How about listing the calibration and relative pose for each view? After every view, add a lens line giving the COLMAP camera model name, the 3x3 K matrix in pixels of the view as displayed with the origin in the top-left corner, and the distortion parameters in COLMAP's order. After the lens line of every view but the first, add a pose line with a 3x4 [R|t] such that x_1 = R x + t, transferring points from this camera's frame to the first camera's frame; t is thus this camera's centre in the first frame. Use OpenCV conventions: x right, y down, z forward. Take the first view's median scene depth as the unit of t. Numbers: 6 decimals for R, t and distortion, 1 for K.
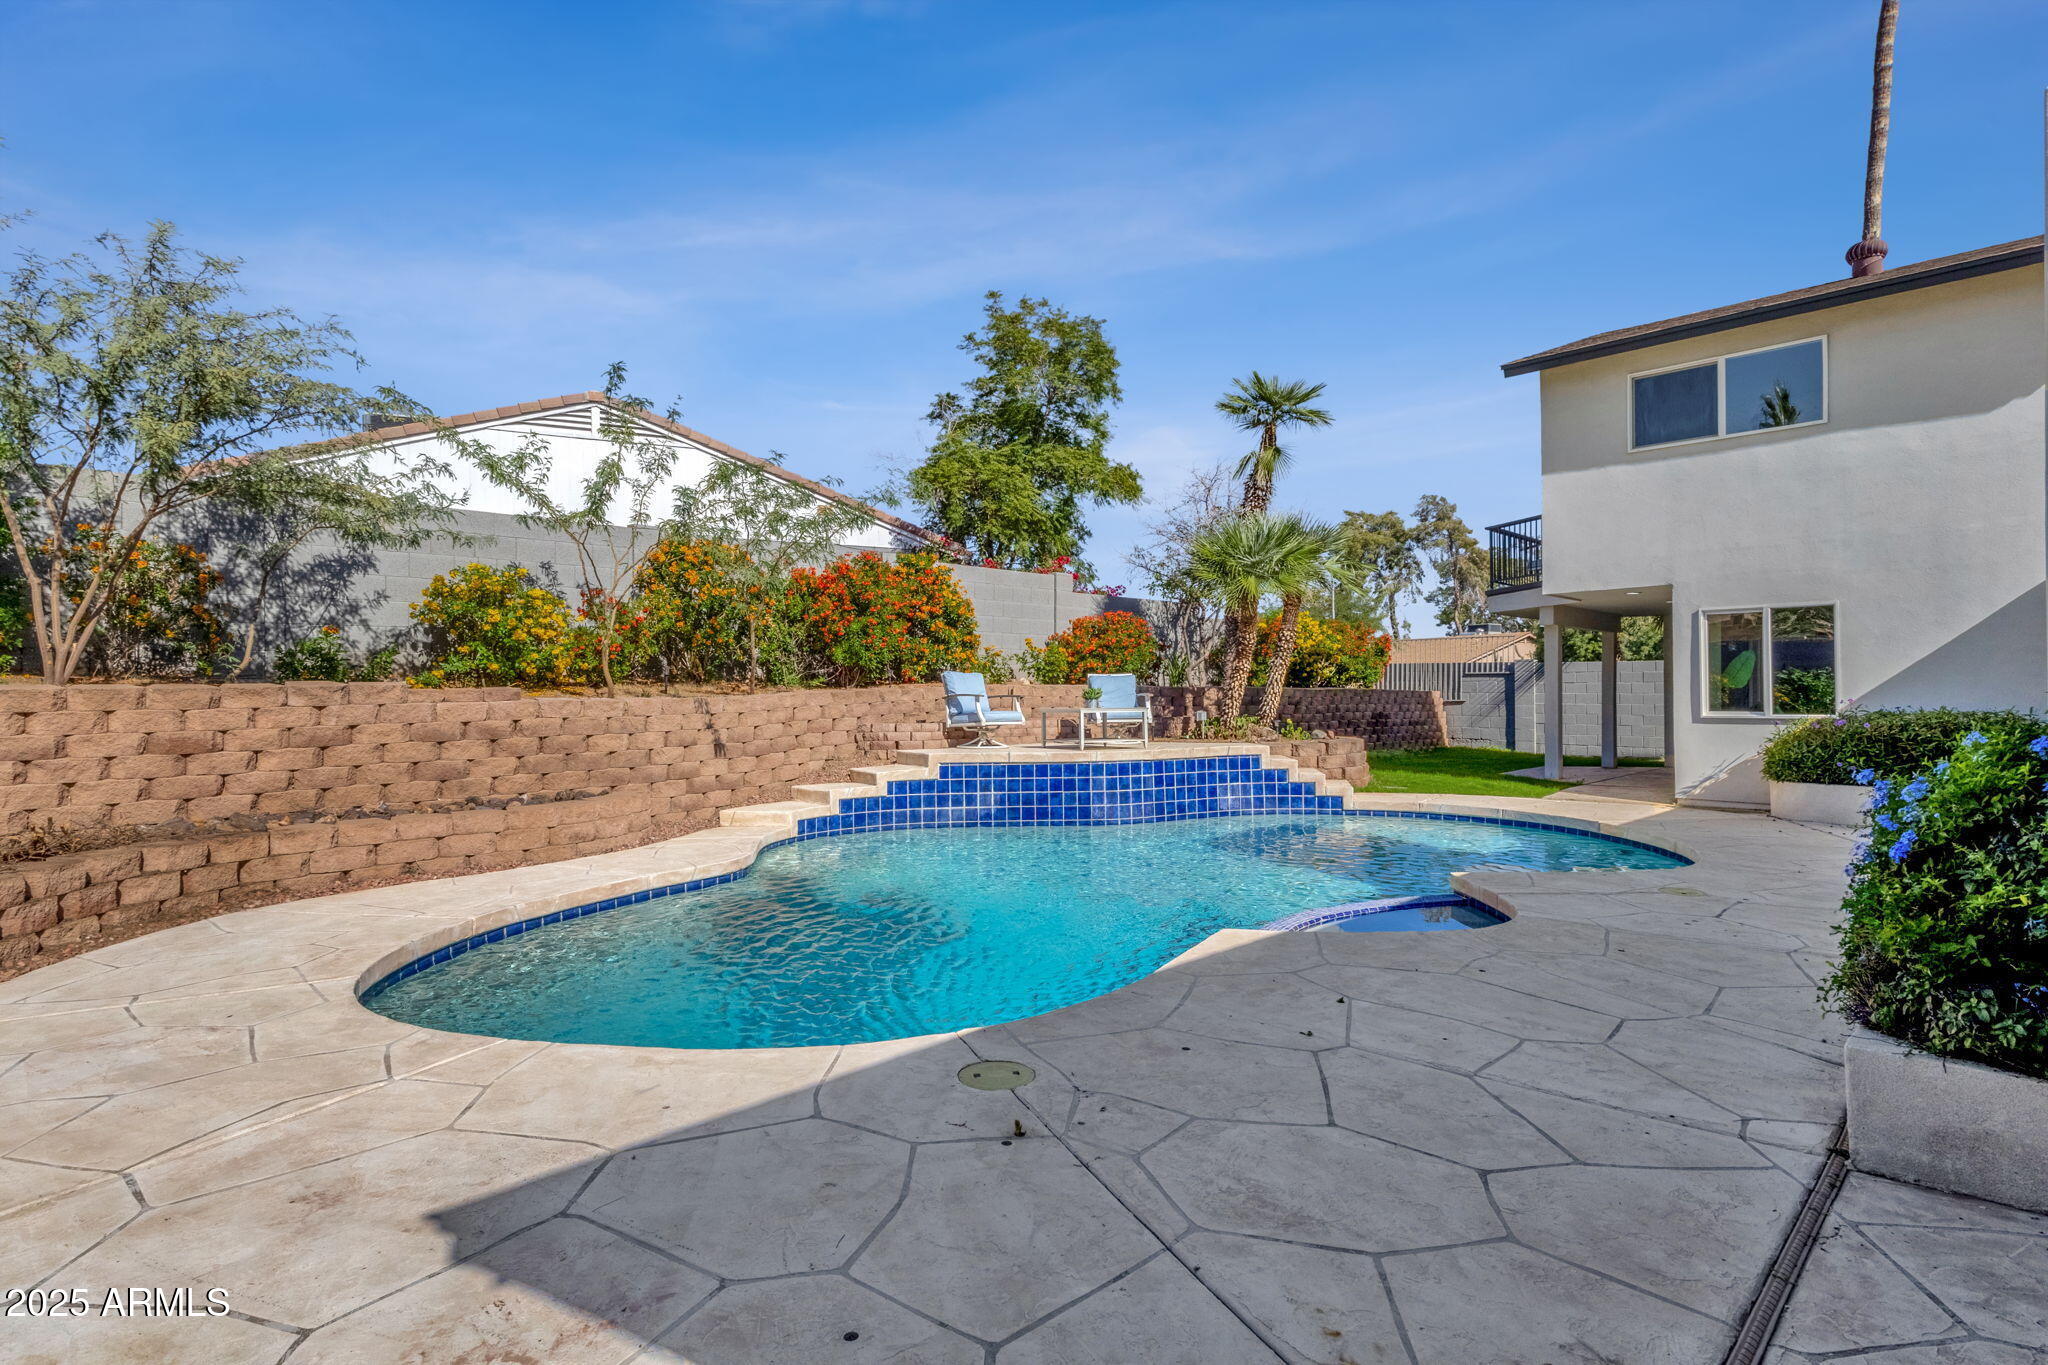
lens RADIAL K [[1119.6, 0, 1016.0], [0, 1119.6, 687.7], [0, 0, 1]] dist [0.001666, -0.000057]
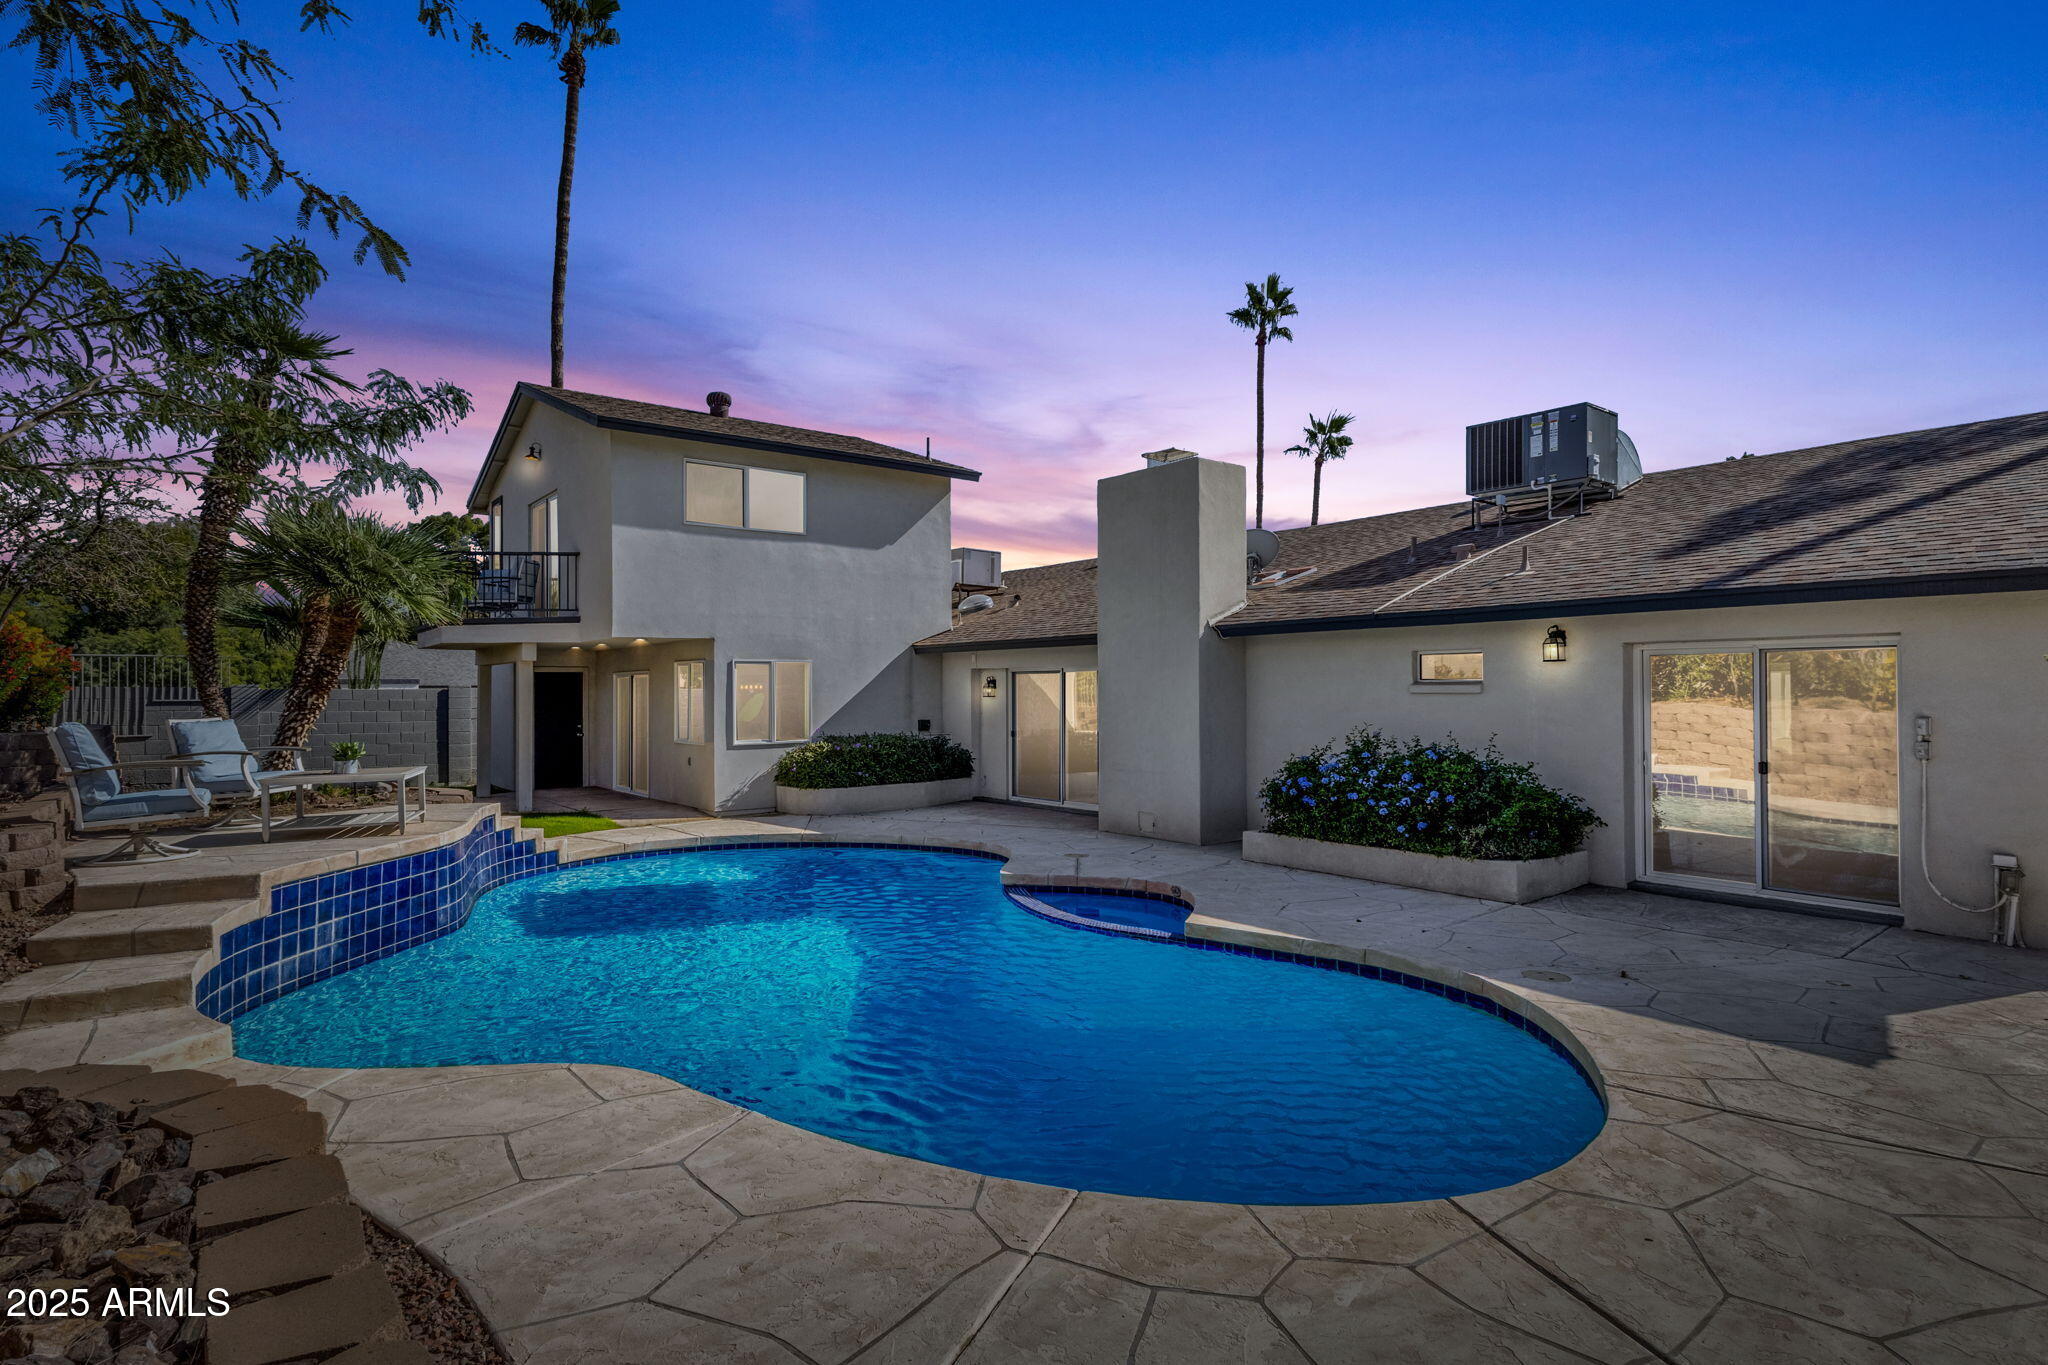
lens RADIAL K [[1119.6, 0, 1016.0], [0, 1119.6, 687.7], [0, 0, 1]] dist [0.001666, -0.000057]
pose [[0.059578, 0.006290, 0.998204, -0.616052], [0.001652, 0.999978, -0.006399, -0.029625], [-0.998222, 0.002030, 0.059567, 0.589162]]
